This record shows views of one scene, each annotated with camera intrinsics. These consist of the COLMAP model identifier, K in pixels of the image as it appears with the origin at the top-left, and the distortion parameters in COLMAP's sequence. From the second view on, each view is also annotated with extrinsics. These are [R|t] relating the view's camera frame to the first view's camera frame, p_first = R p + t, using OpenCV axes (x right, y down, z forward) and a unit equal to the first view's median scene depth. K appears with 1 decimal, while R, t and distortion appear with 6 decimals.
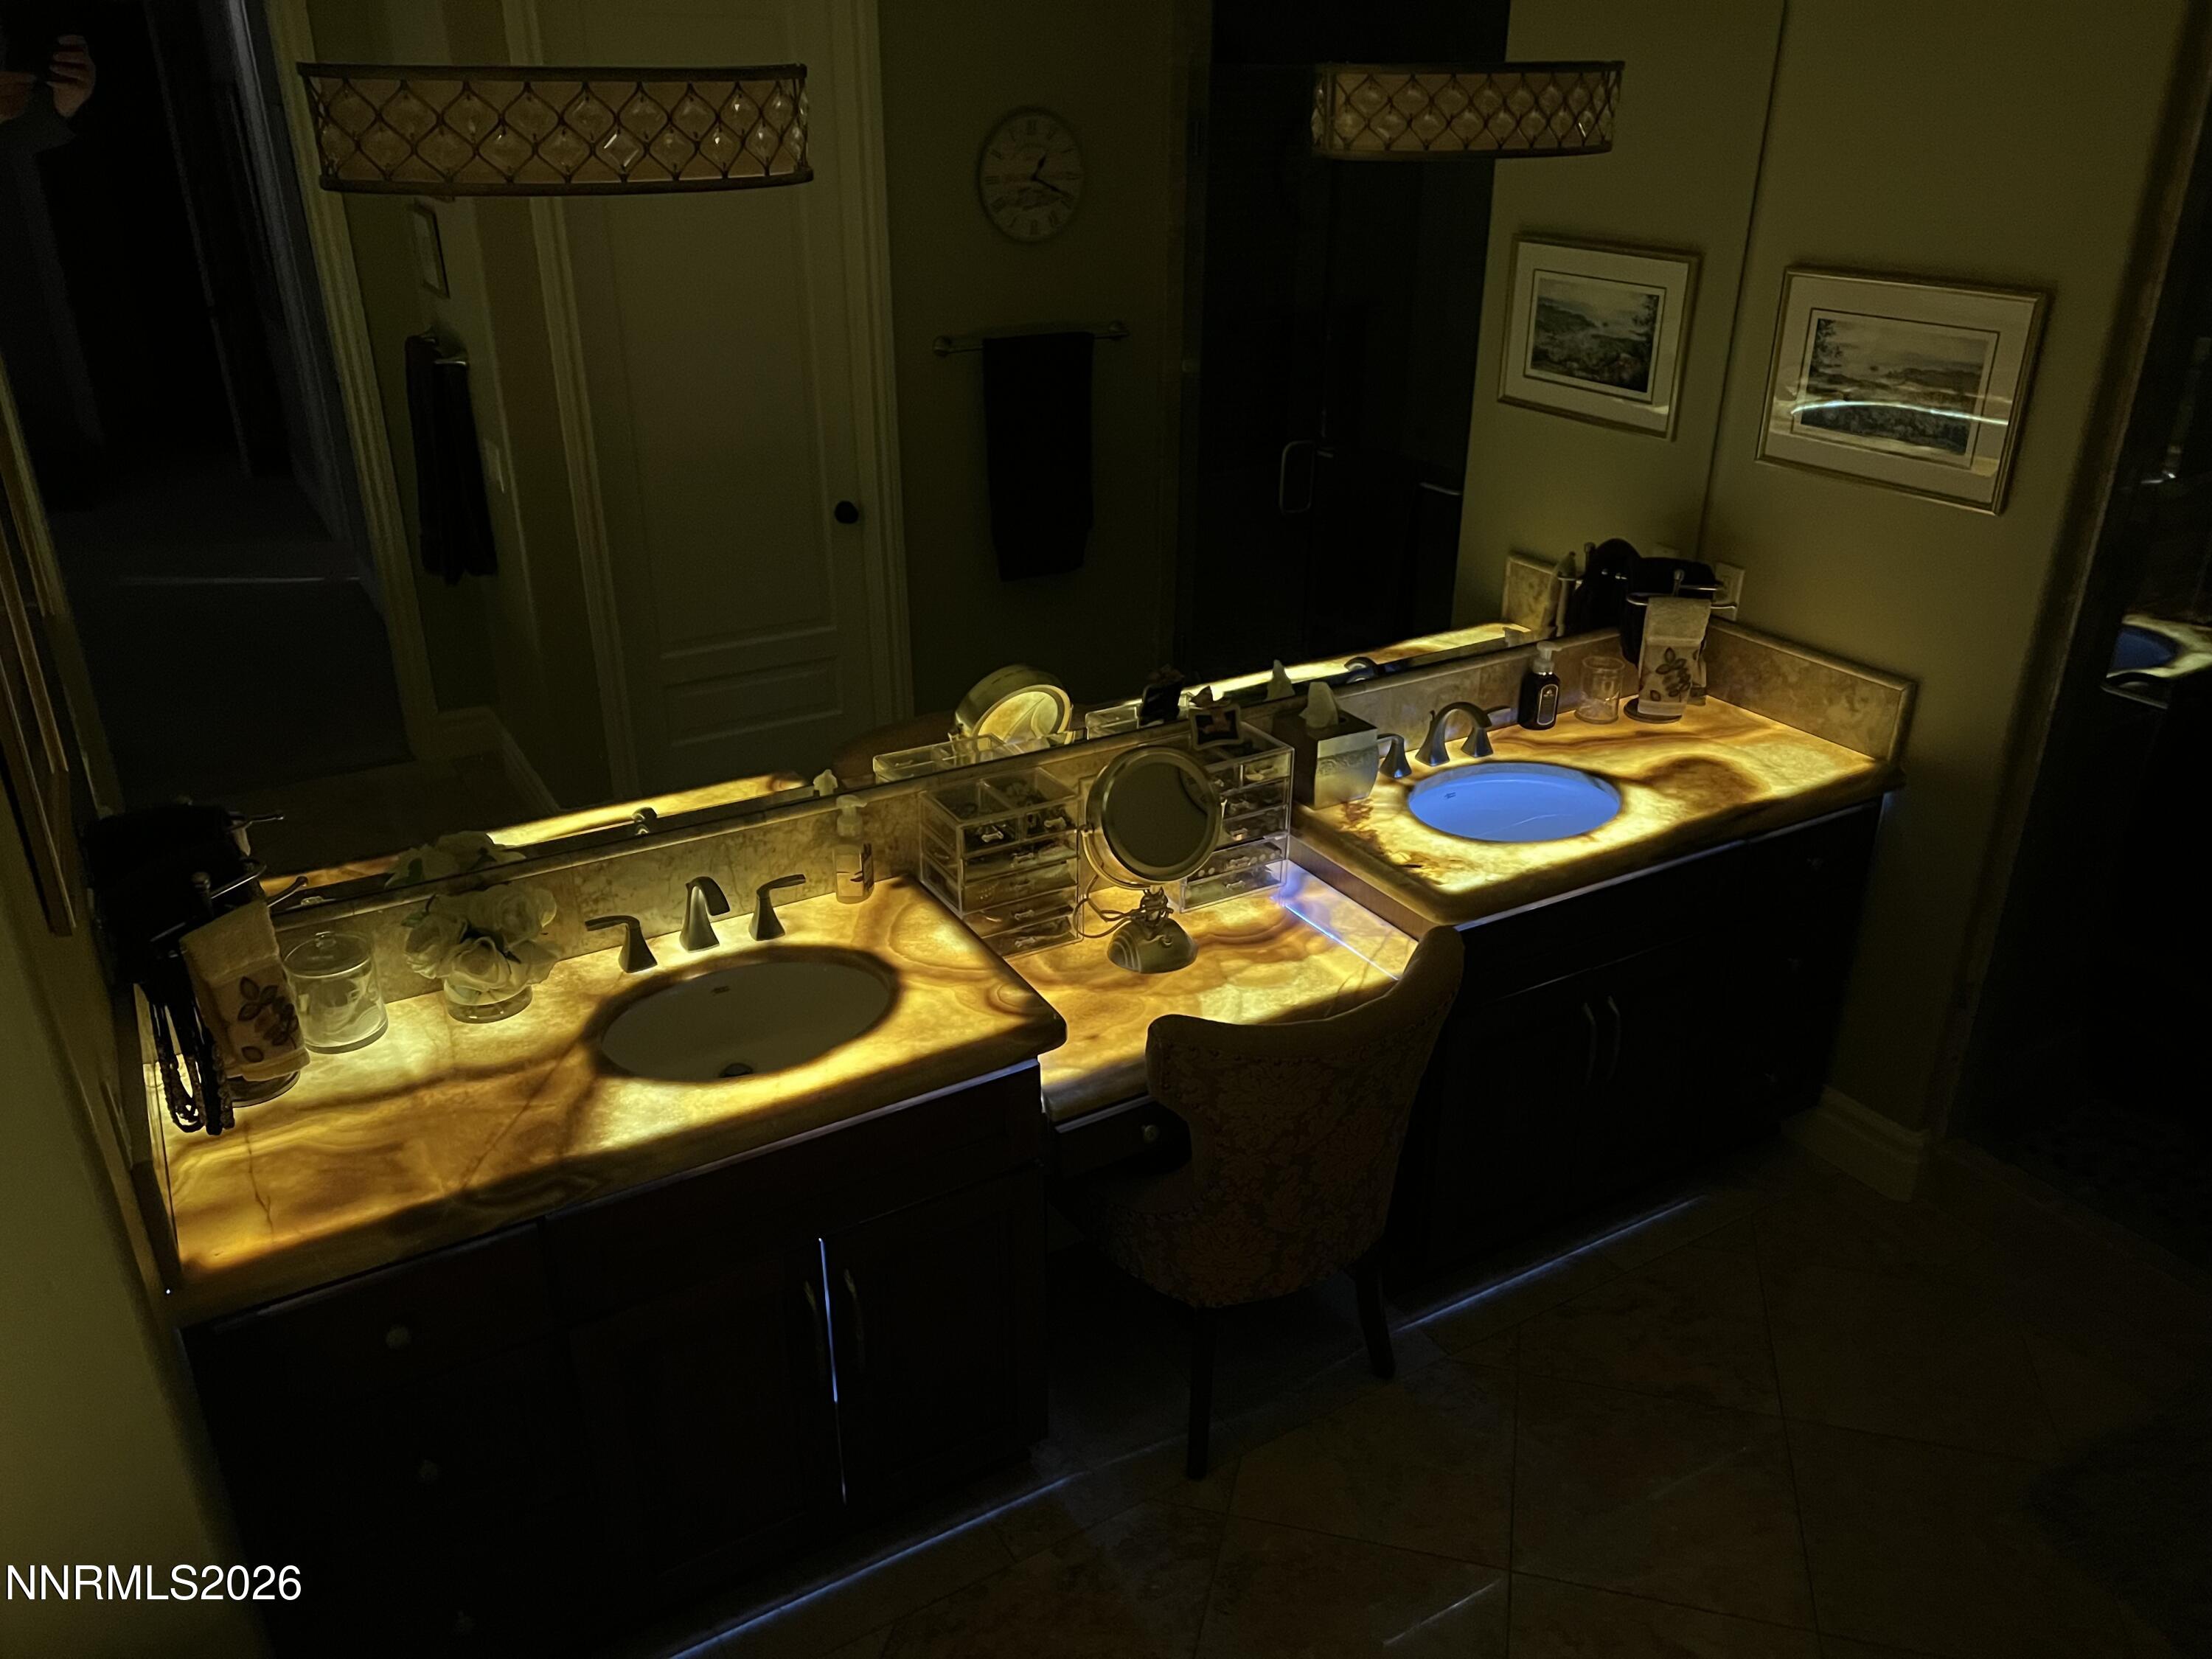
lens RADIAL K [[1667.0, 0, 1124.8], [0, 1667.0, 838.9], [0, 0, 1]] dist [0.039247, -0.052974]
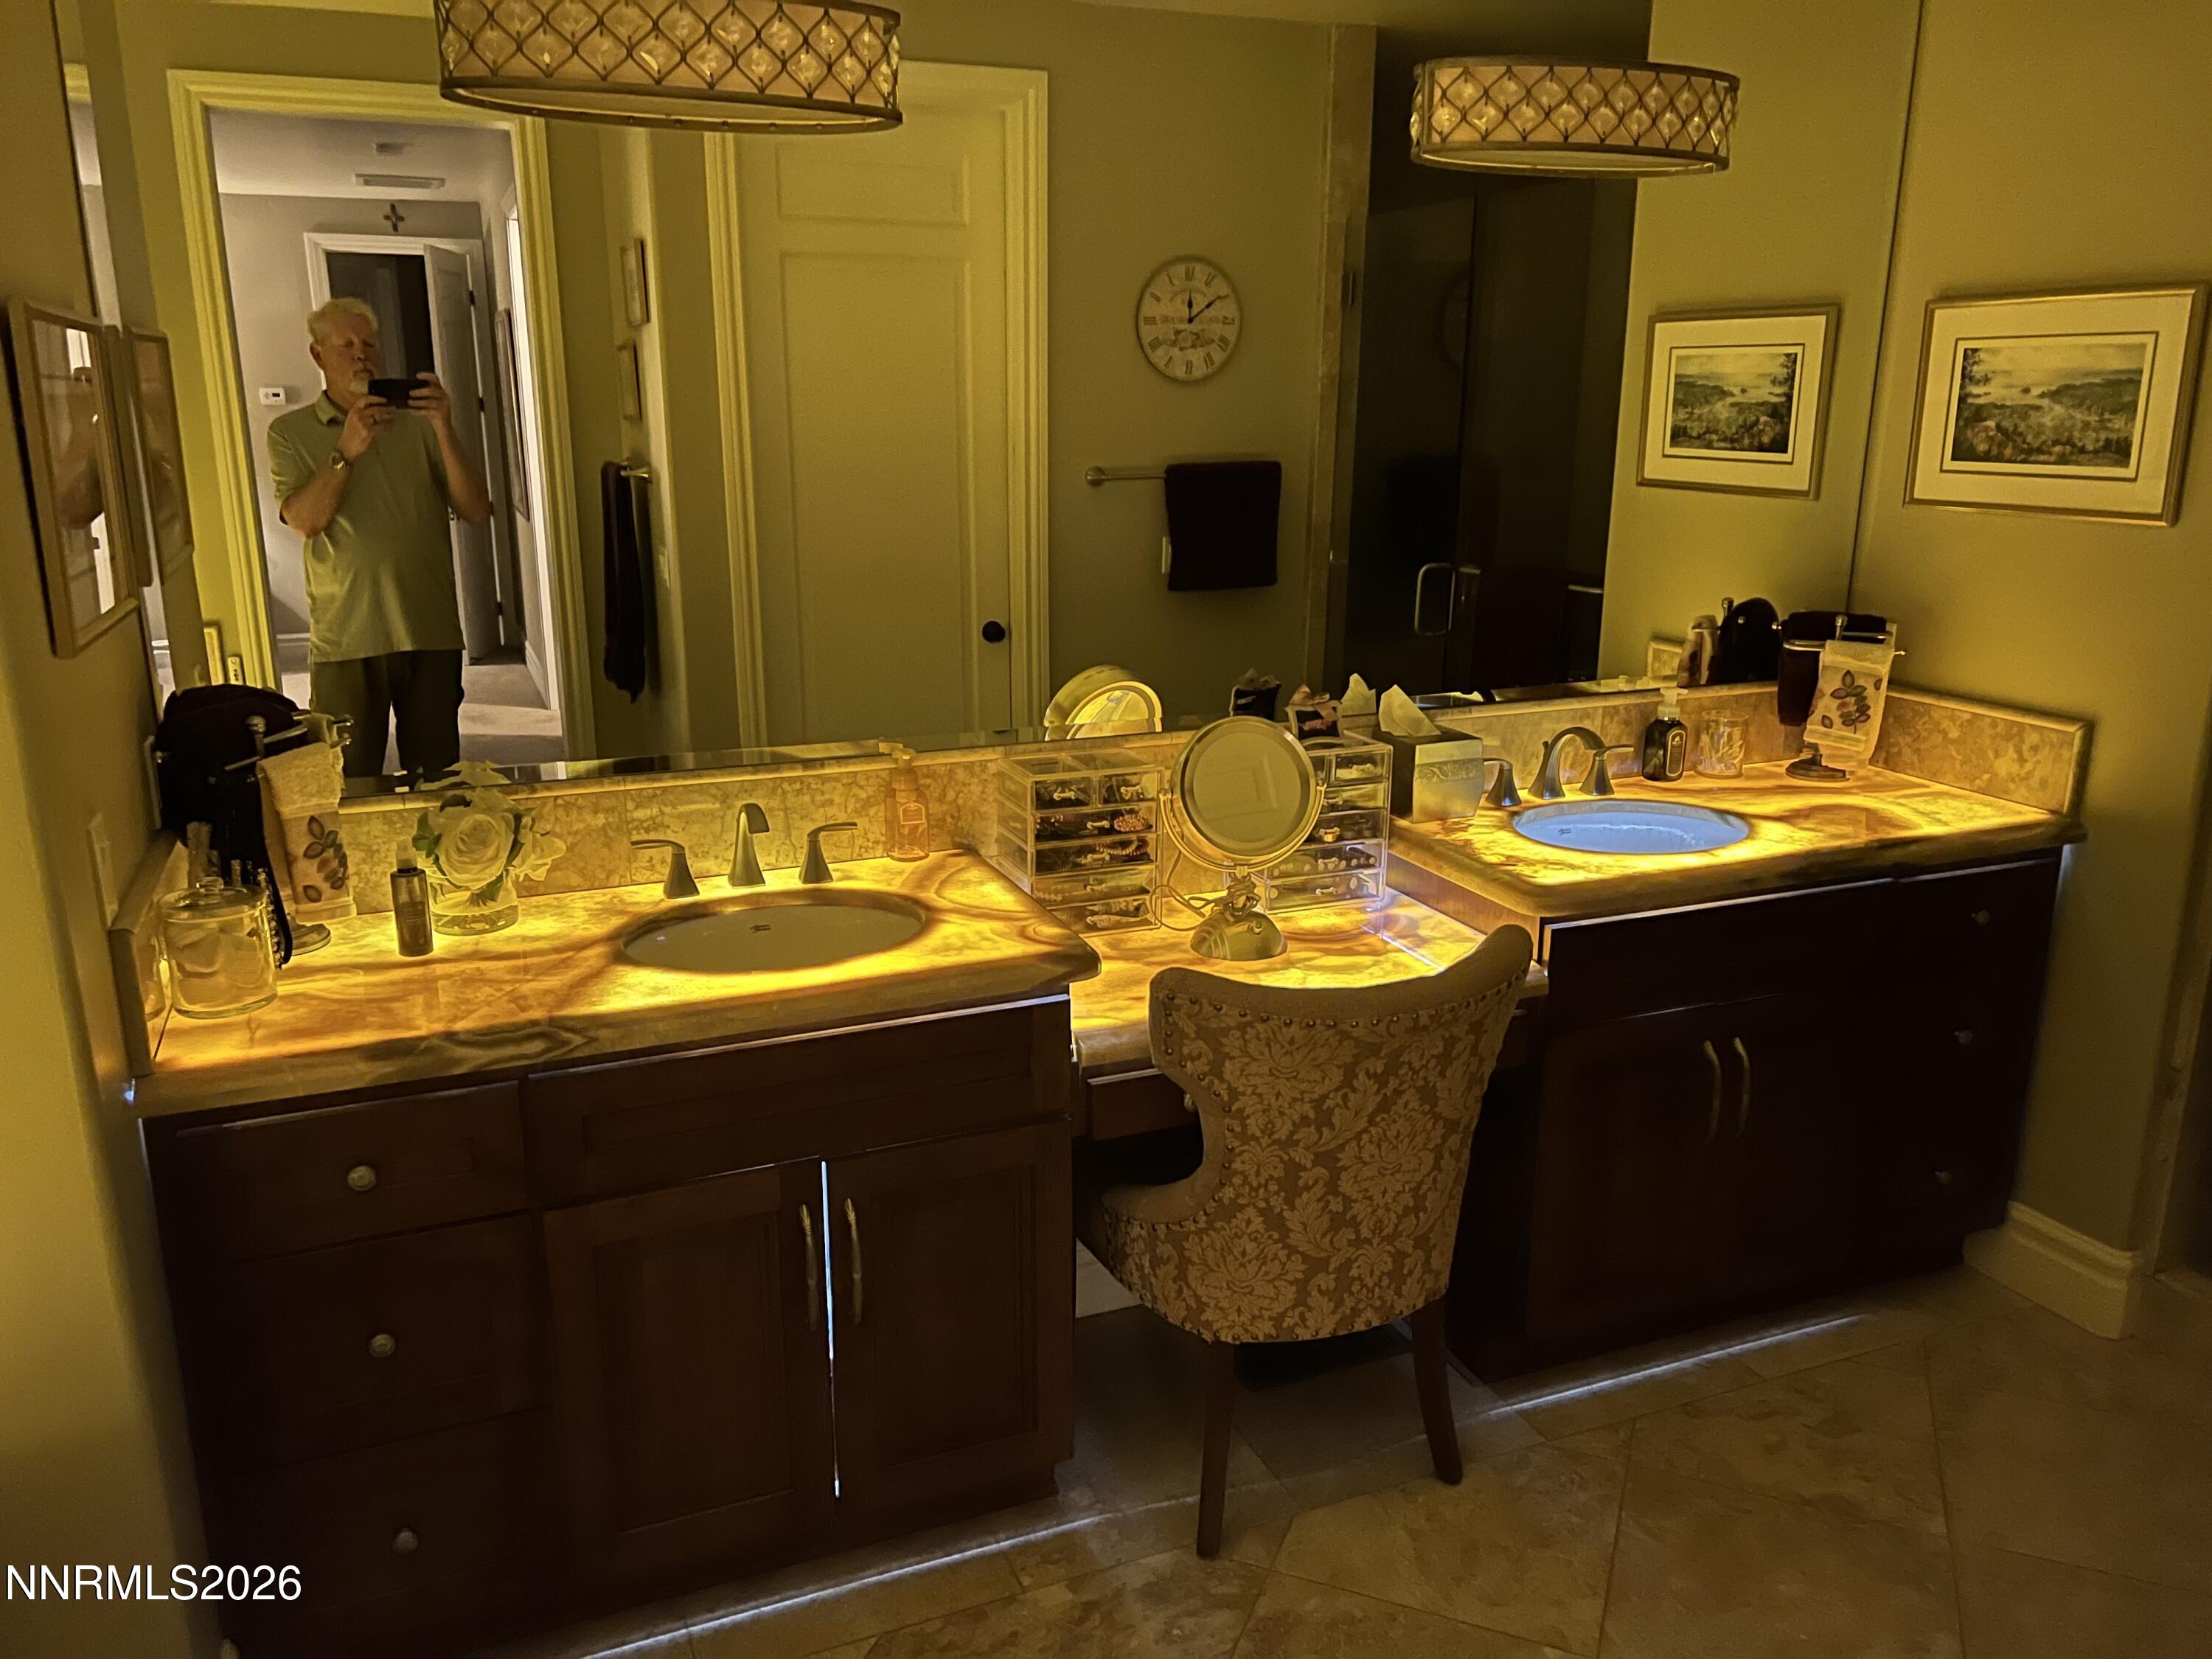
lens RADIAL K [[1667.0, 0, 1096.8], [0, 1667.0, 821.8], [0, 0, 1]] dist [0.039247, -0.052974]
pose [[0.989637, 0.034126, -0.139480, 0.072173], [-0.058500, 0.982903, -0.174586, 0.159357], [0.131137, 0.180937, 0.974713, 0.057135]]
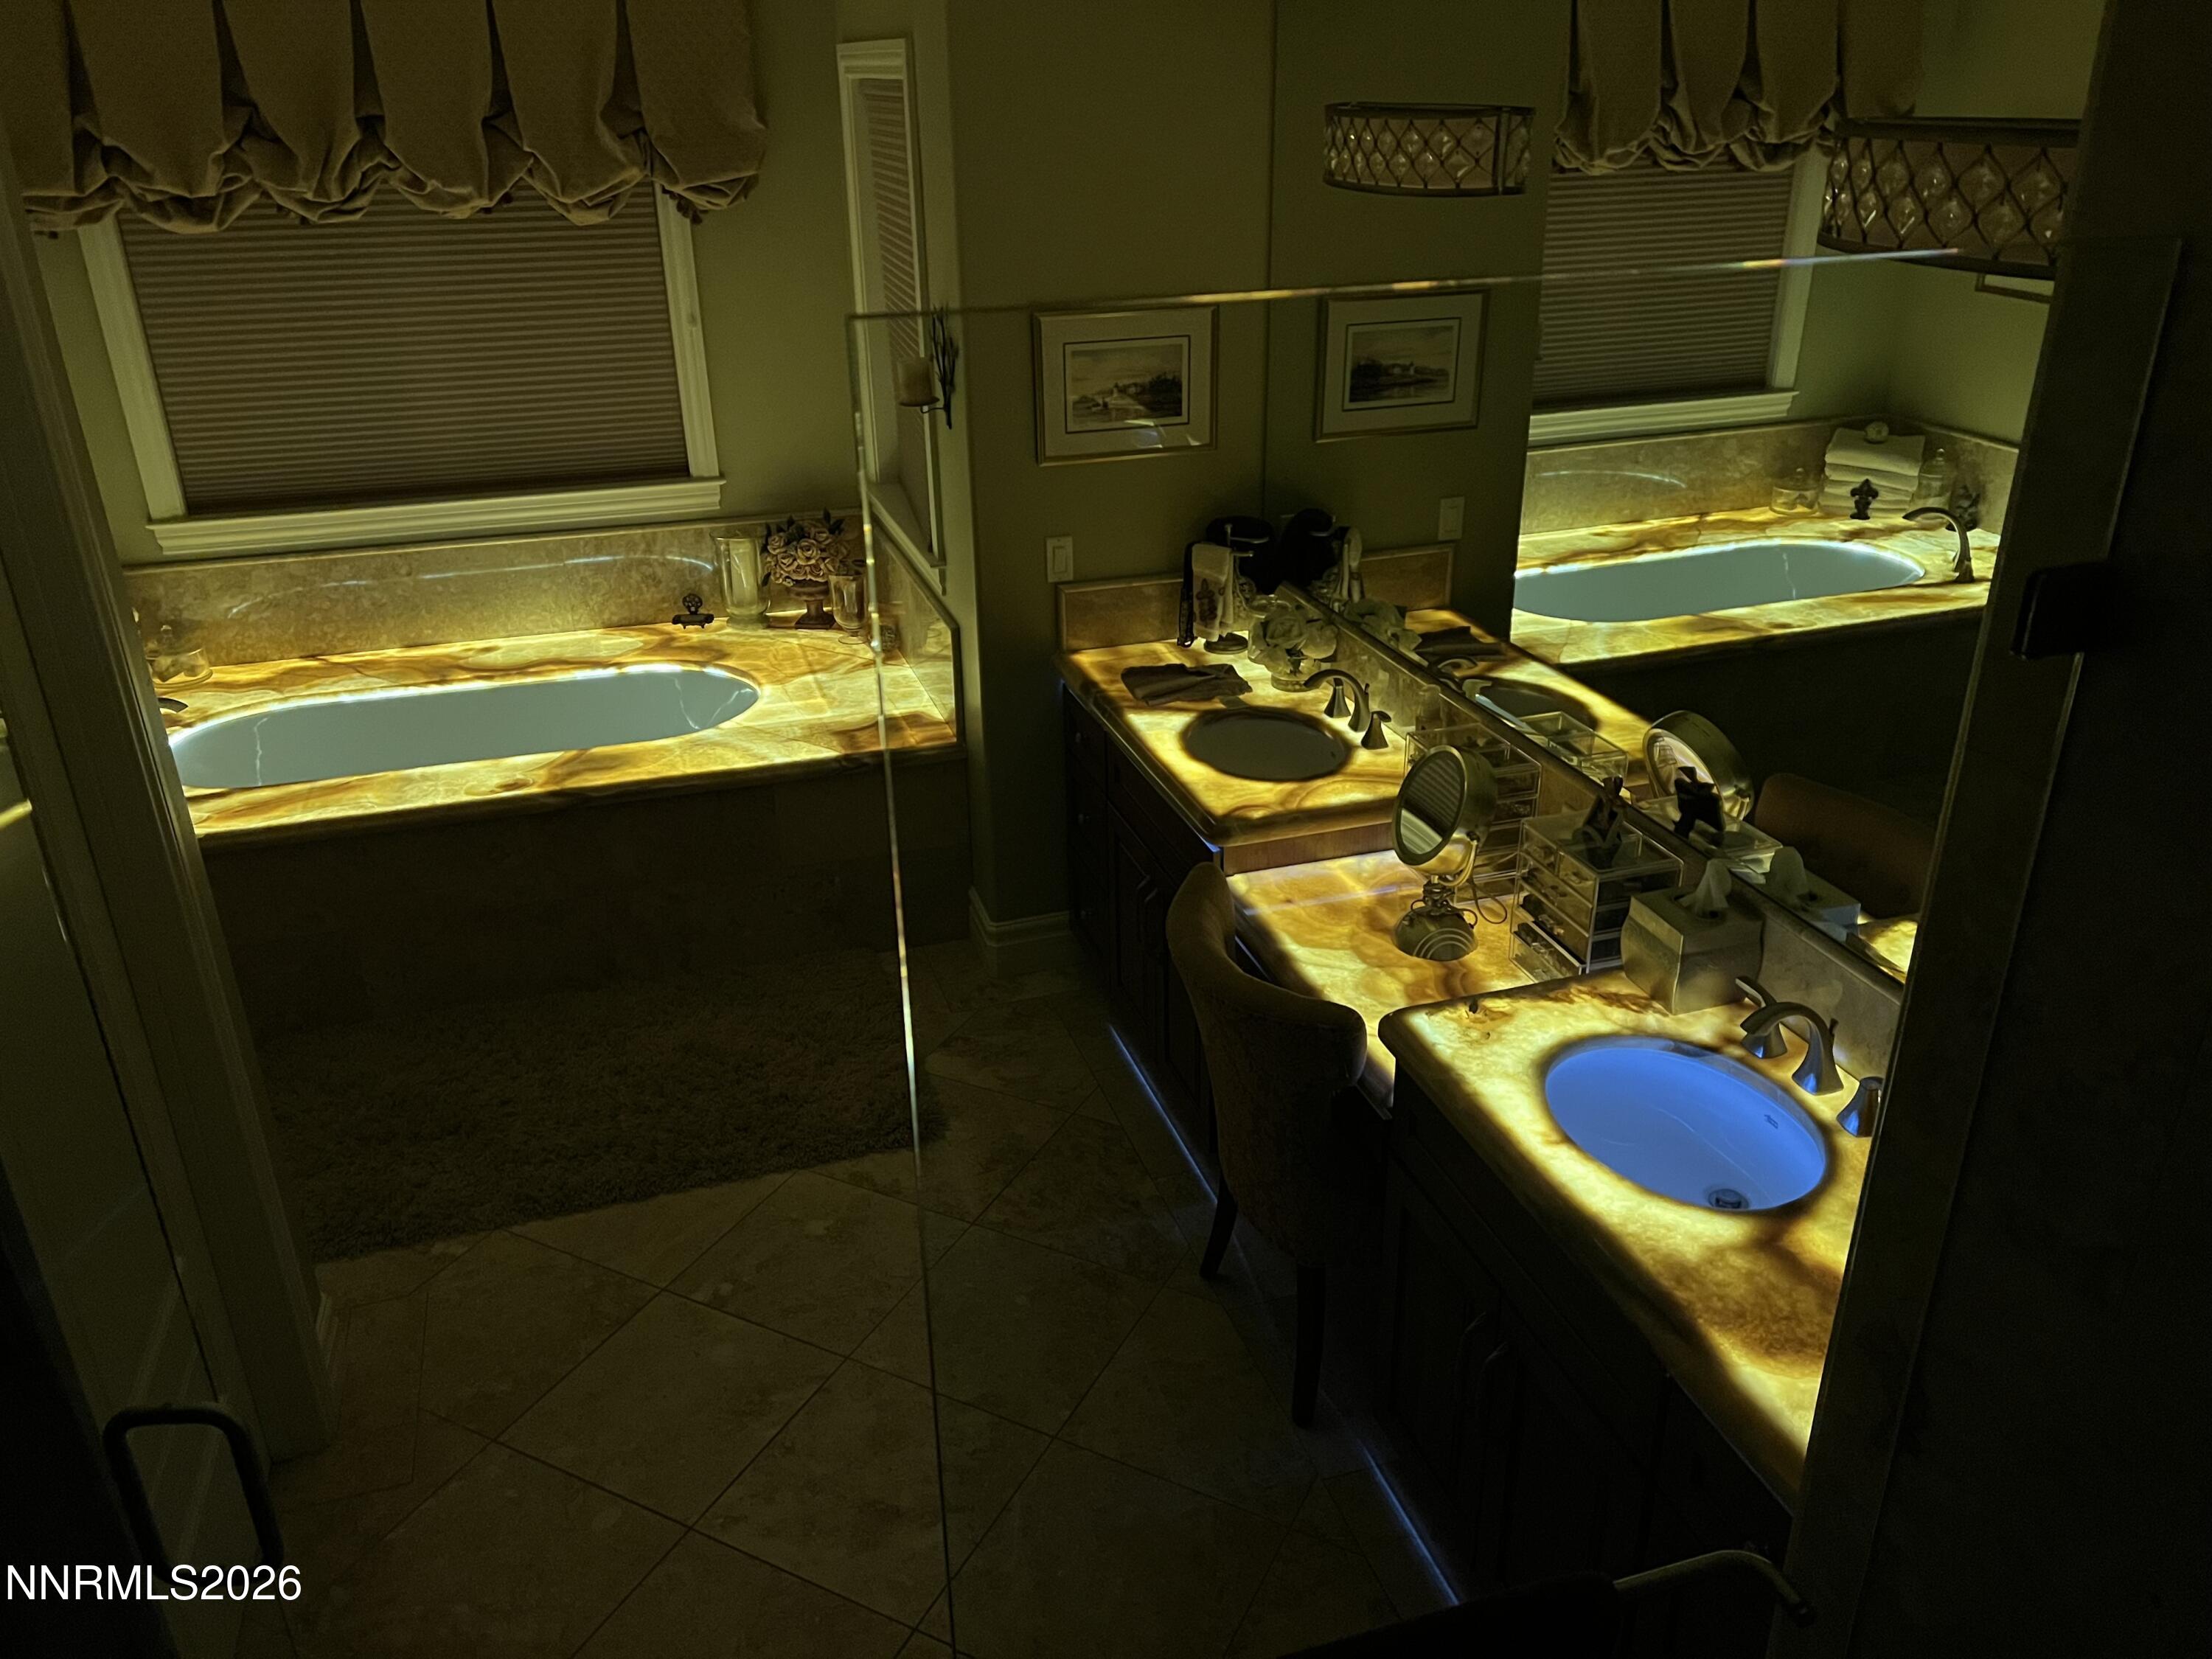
lens RADIAL K [[1667.0, 0, 1156.3], [0, 1667.0, 873.9], [0, 0, 1]] dist [0.039247, -0.052974]
pose [[-0.216479, 0.423523, -0.879639, 0.920236], [-0.403621, 0.781574, 0.475639, -0.378315], [0.888947, 0.458007, 0.001748, 0.768660]]
